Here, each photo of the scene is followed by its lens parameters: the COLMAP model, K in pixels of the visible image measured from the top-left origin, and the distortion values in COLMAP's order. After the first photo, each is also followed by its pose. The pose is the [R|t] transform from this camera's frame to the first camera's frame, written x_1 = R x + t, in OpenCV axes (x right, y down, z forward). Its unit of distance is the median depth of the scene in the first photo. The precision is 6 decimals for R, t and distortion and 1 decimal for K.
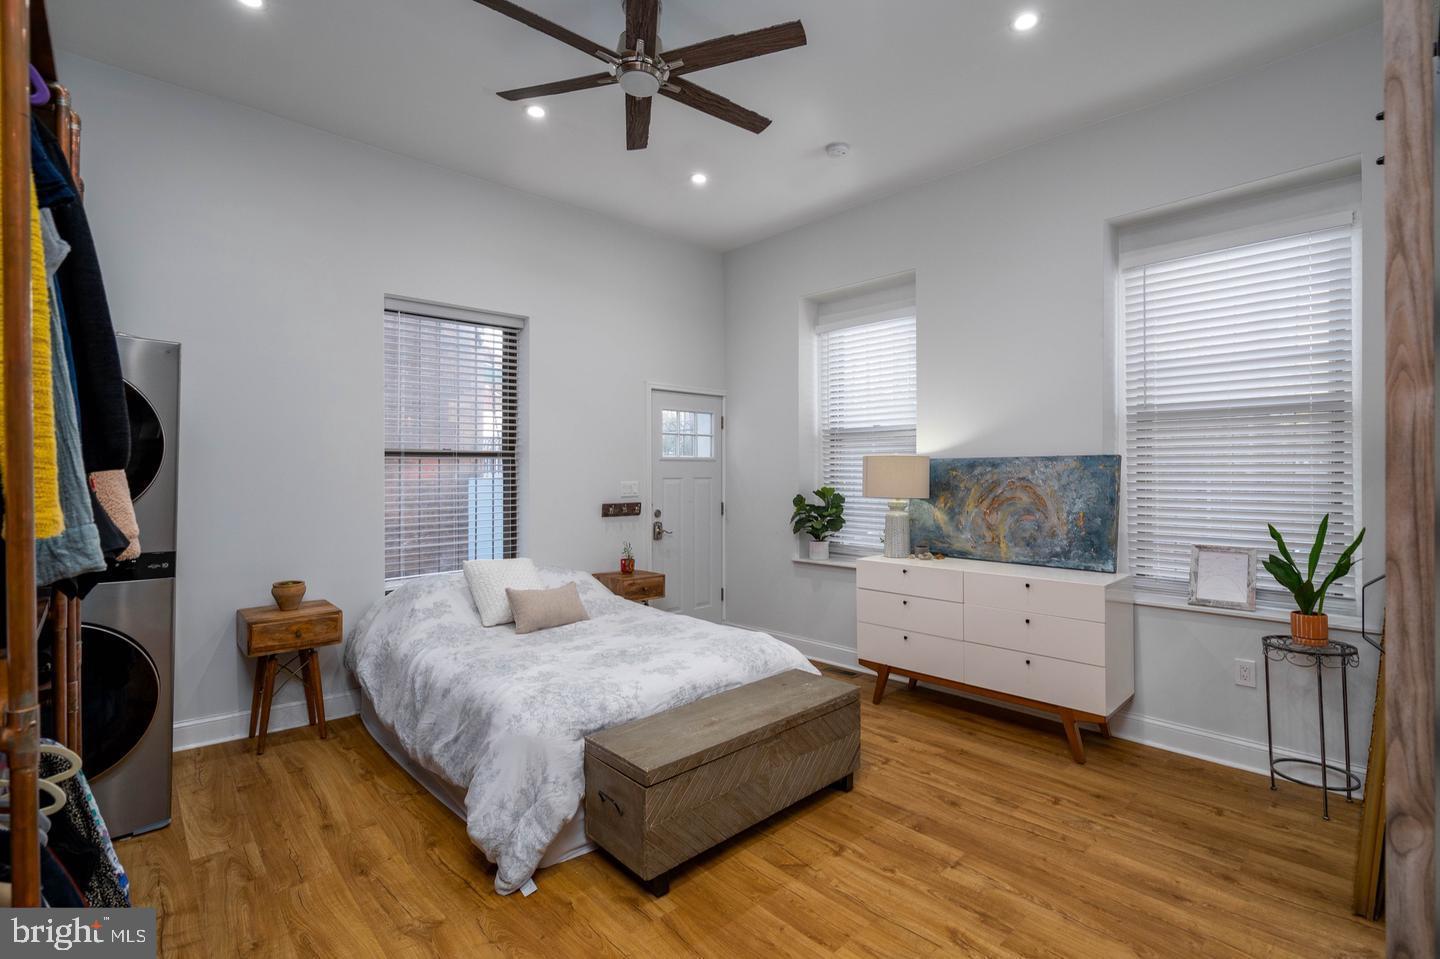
lens RADIAL K [[653.6, 0, 717.6], [0, 653.6, 465.9], [0, 0, 1]] dist [-0.003009, 0.000813]
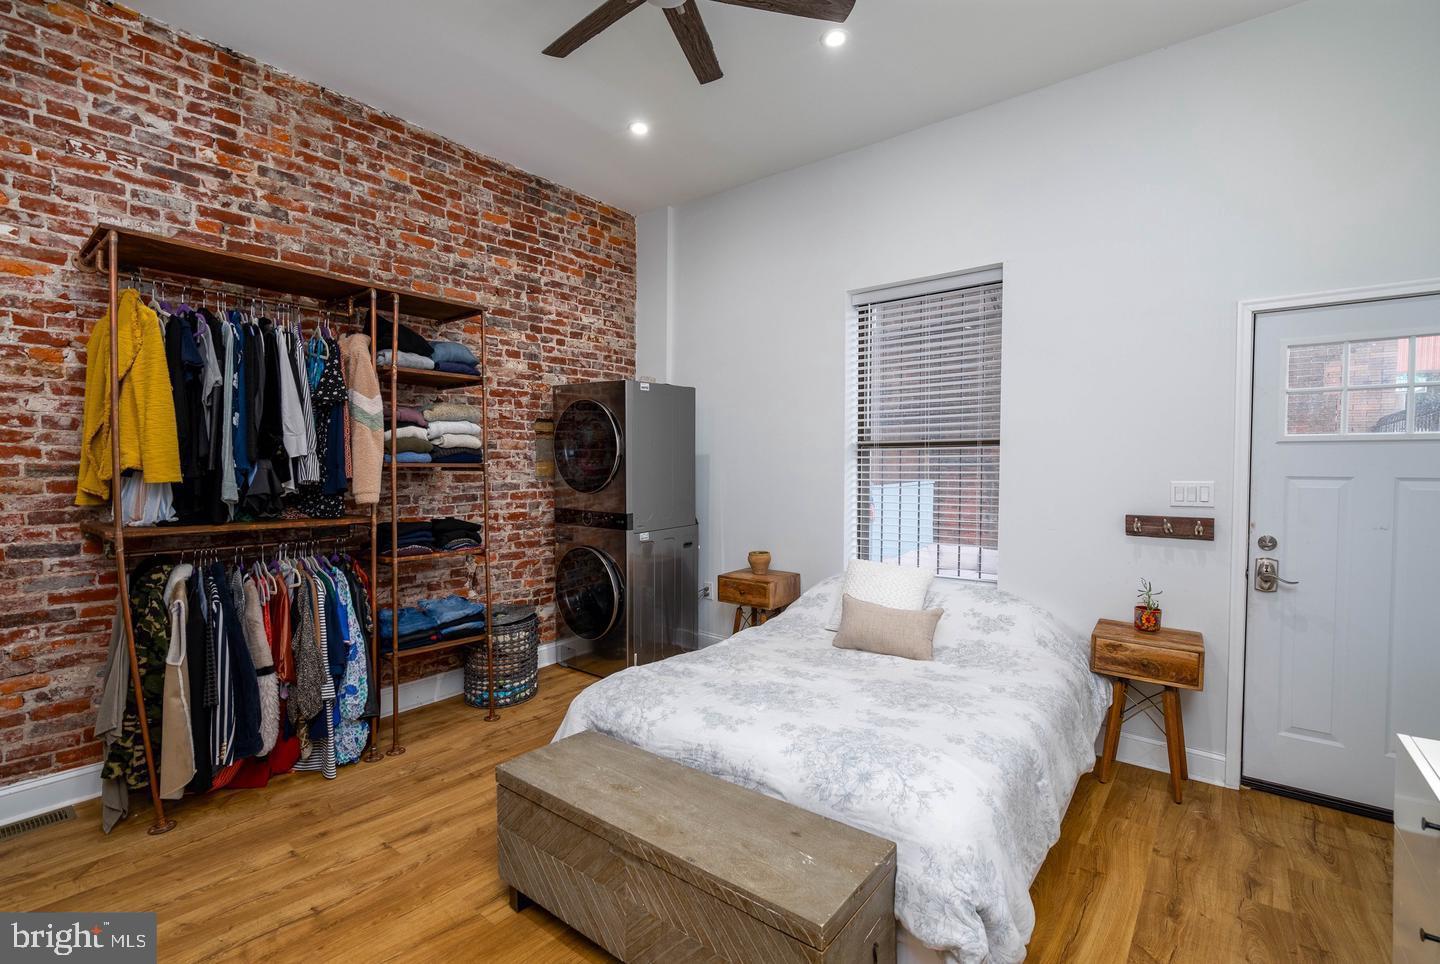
lens RADIAL K [[657.7, 0, 719.7], [0, 657.7, 476.0], [0, 0, 1]] dist [0.000455, 0.000433]
pose [[0.151380, 0.021129, -0.988250, 0.695838], [0.007577, 0.999717, 0.022535, 0.005025], [0.988447, -0.010899, 0.151177, 0.896942]]
